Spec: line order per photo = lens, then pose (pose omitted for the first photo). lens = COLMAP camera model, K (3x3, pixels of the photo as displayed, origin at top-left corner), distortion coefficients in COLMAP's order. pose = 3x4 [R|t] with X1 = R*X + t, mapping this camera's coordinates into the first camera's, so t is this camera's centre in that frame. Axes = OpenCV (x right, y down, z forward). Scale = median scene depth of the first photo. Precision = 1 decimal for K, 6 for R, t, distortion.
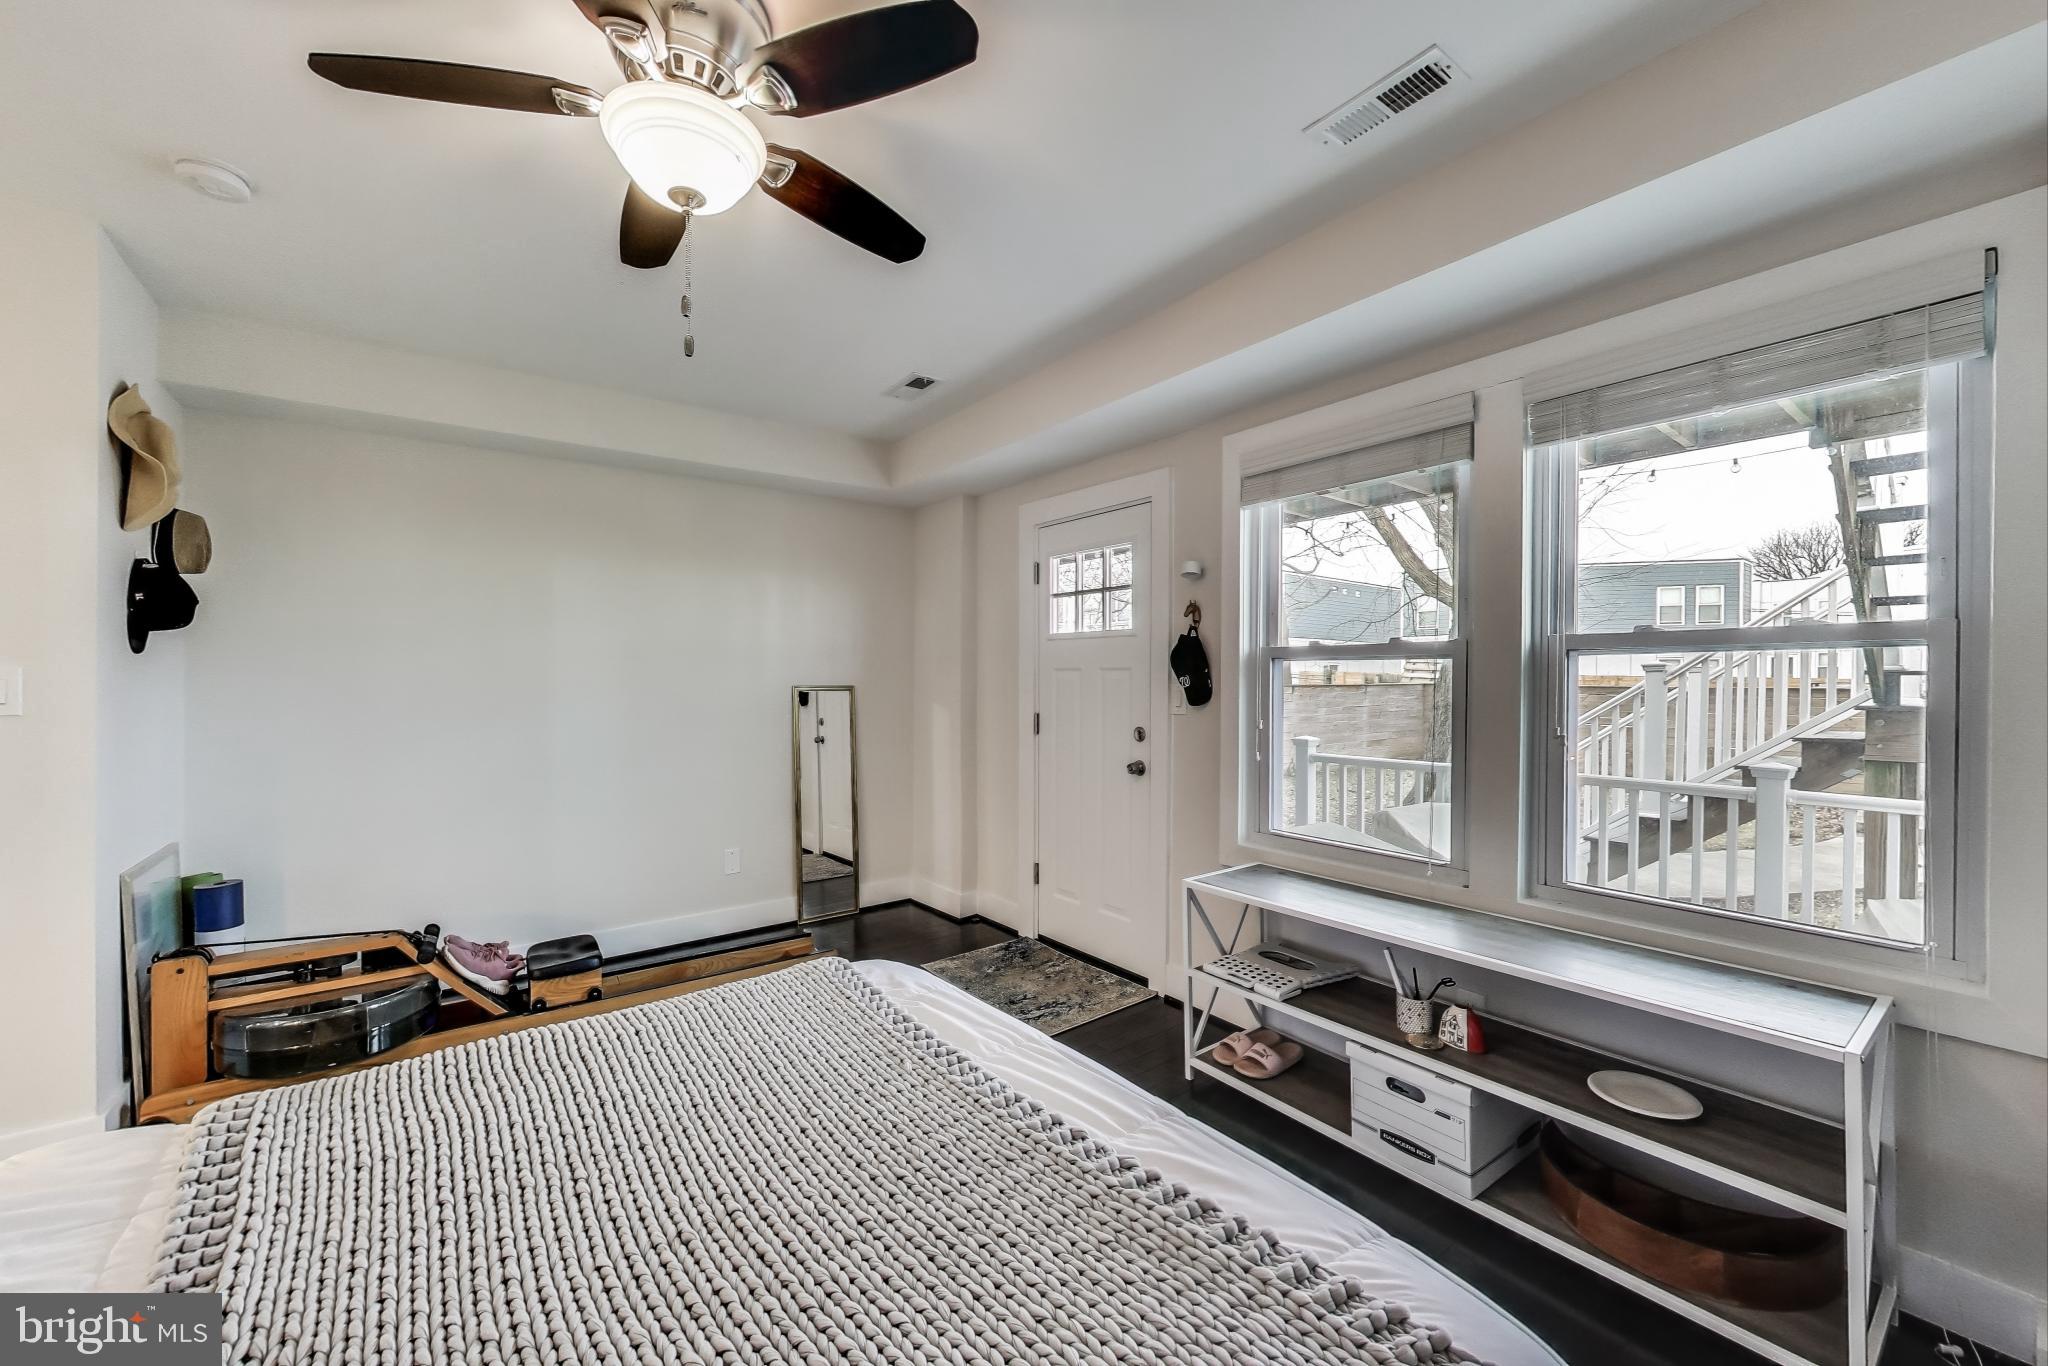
lens RADIAL K [[782.1, 0, 1024.0], [0, 782.1, 683.0], [0, 0, 1]] dist [-0.000337, -0.000019]
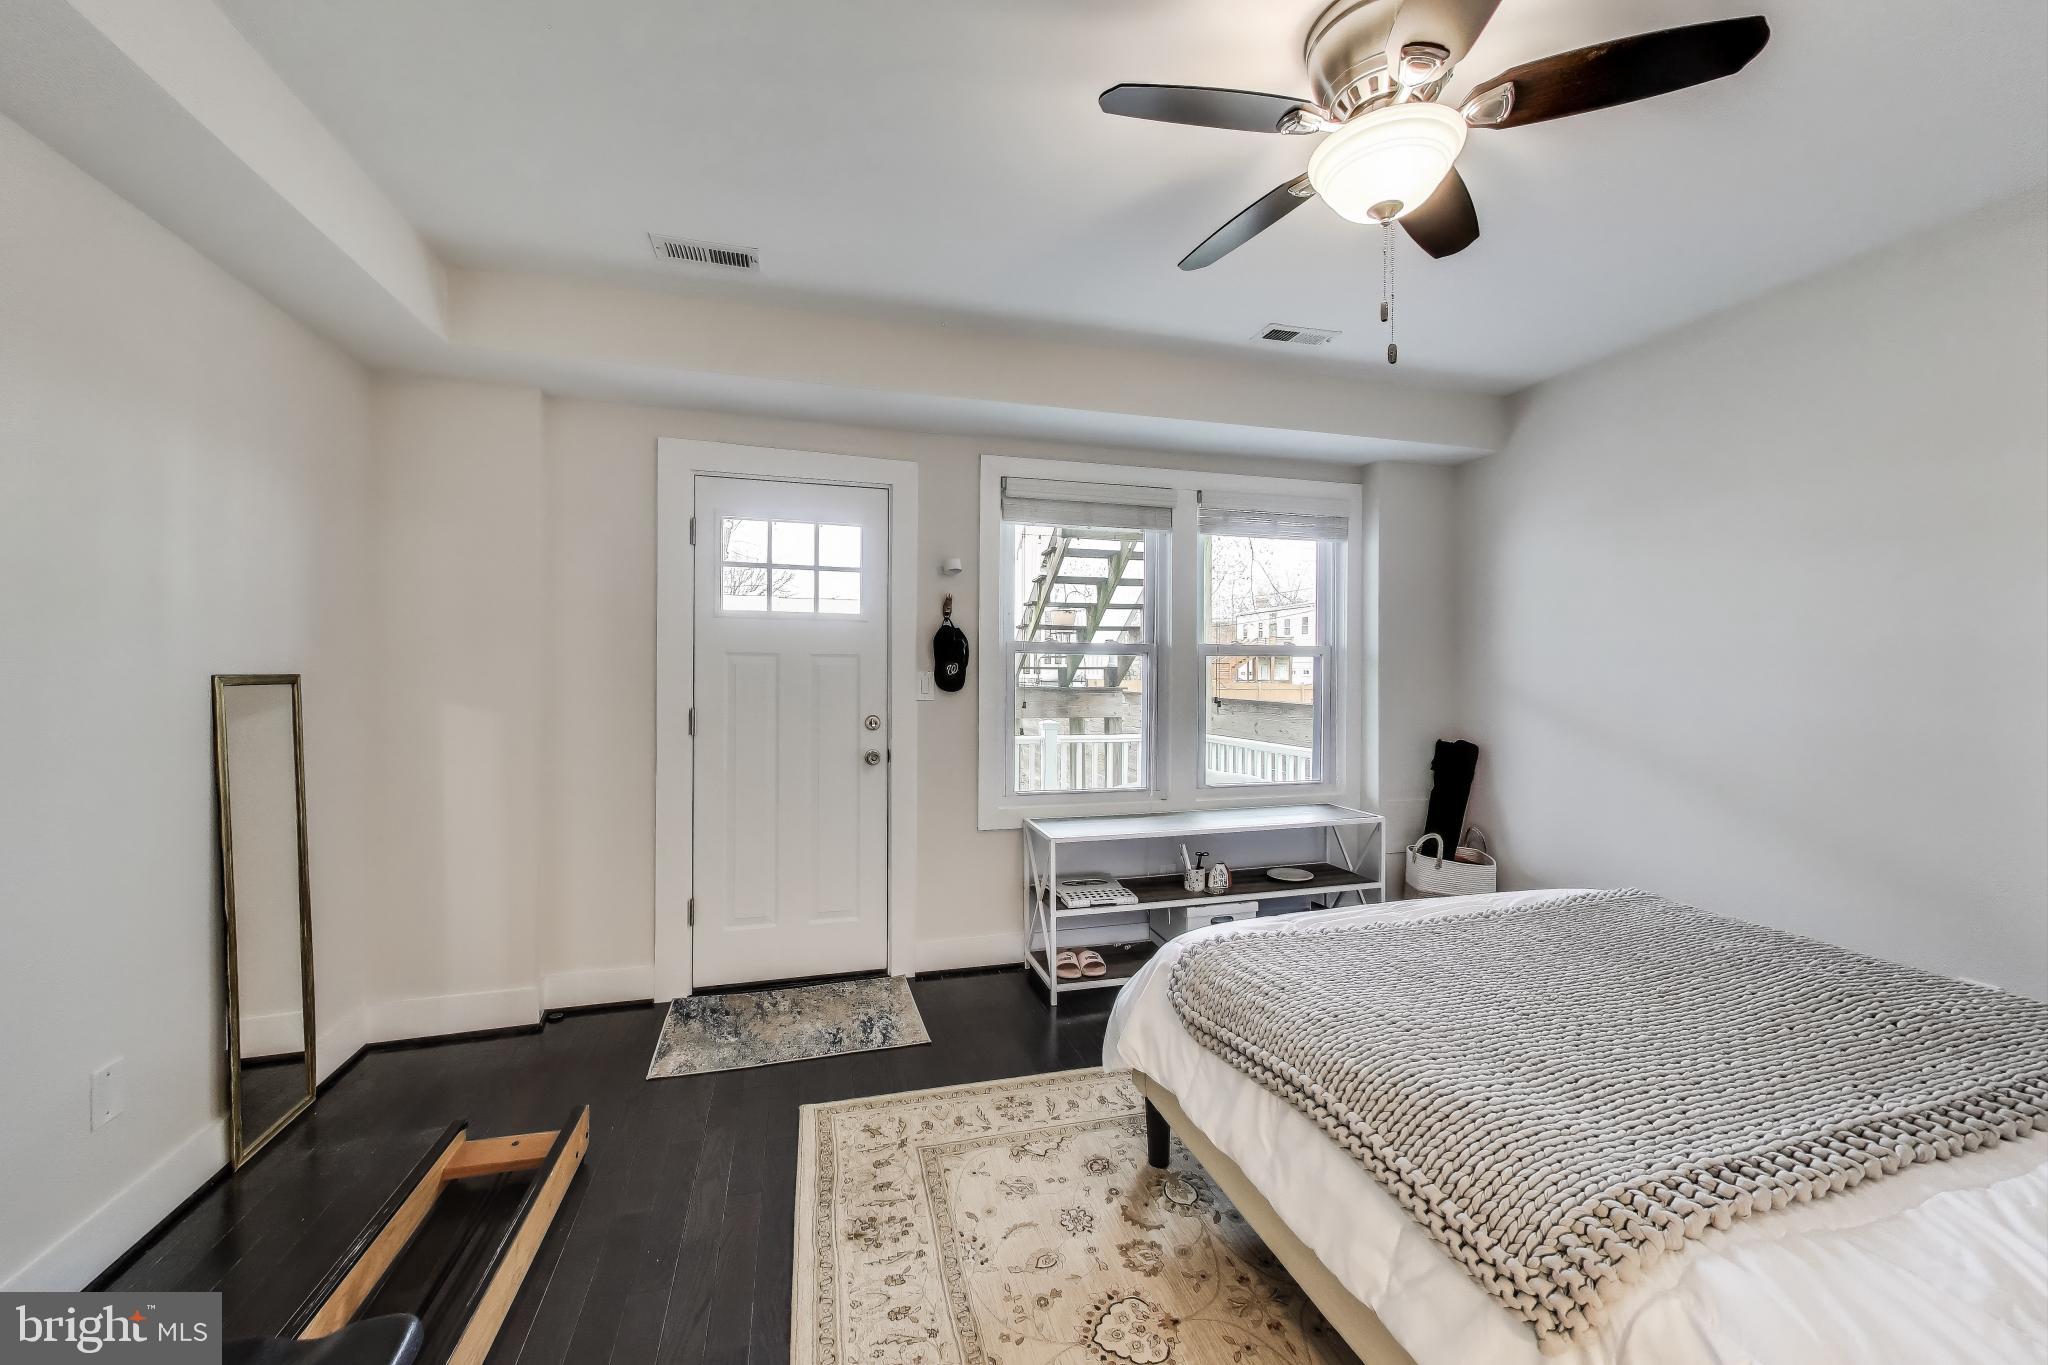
lens RADIAL K [[782.1, 0, 1024.0], [0, 782.1, 682.5], [0, 0, 1]] dist [-0.000337, -0.000019]
pose [[0.366451, -0.005344, 0.930422, -0.671207], [0.002282, 0.999986, 0.004845, 0.009951], [-0.930435, 0.000347, 0.366458, 0.452935]]
